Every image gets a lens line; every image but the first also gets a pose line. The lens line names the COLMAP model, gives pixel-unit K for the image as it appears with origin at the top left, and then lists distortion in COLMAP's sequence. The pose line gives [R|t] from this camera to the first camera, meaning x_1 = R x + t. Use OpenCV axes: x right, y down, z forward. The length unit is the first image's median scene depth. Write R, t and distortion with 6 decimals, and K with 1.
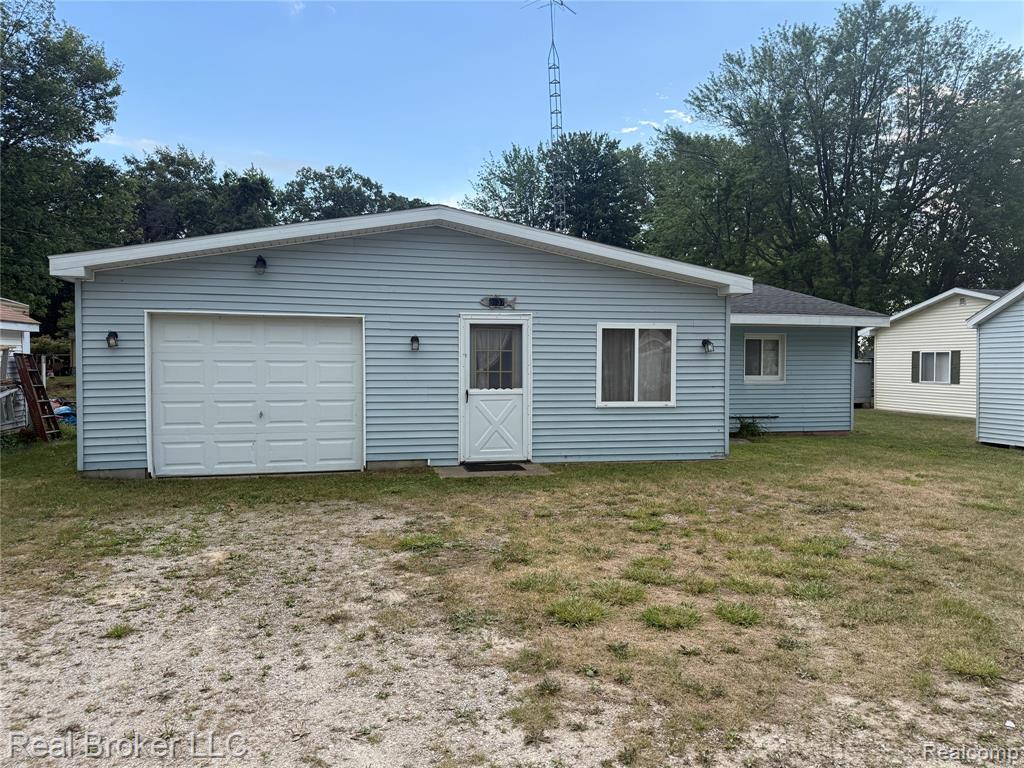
lens RADIAL K [[720.7, 0, 524.2], [0, 720.7, 385.8], [0, 0, 1]] dist [0.043206, -0.040674]
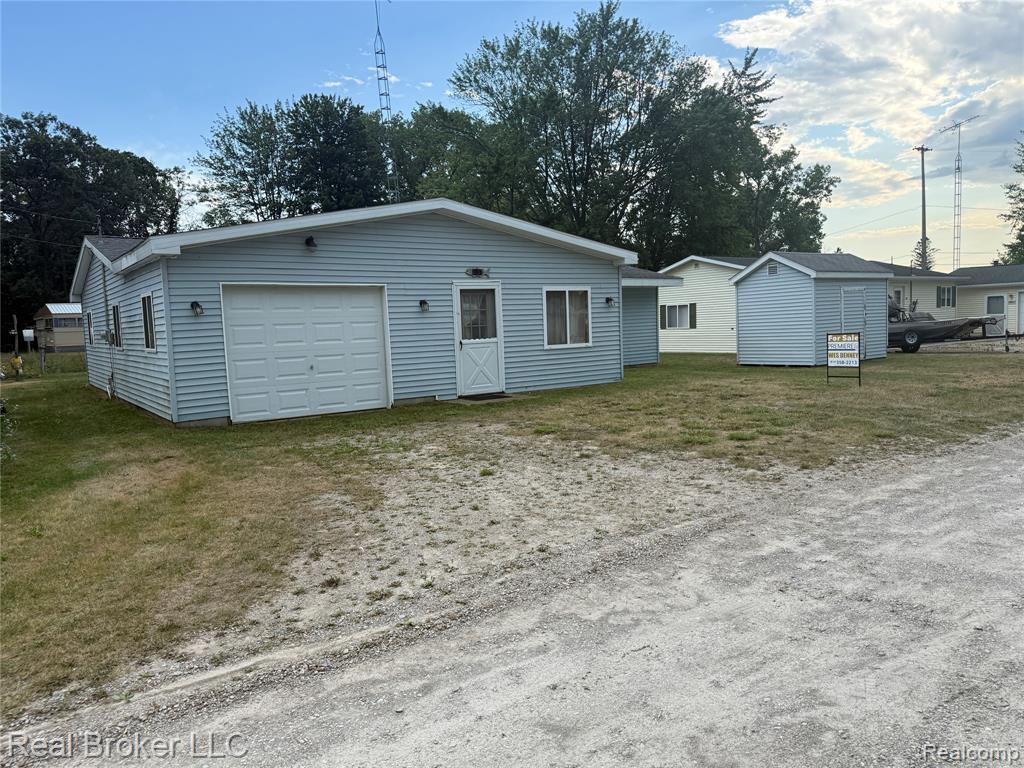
lens RADIAL K [[715.7, 0, 511.8], [0, 715.7, 385.0], [0, 0, 1]] dist [0.082598, -0.116216]
pose [[0.929516, -0.068283, 0.362405, -0.436367], [0.050228, 0.996992, 0.059022, 0.013224], [-0.365345, -0.036659, 0.930150, -0.225496]]
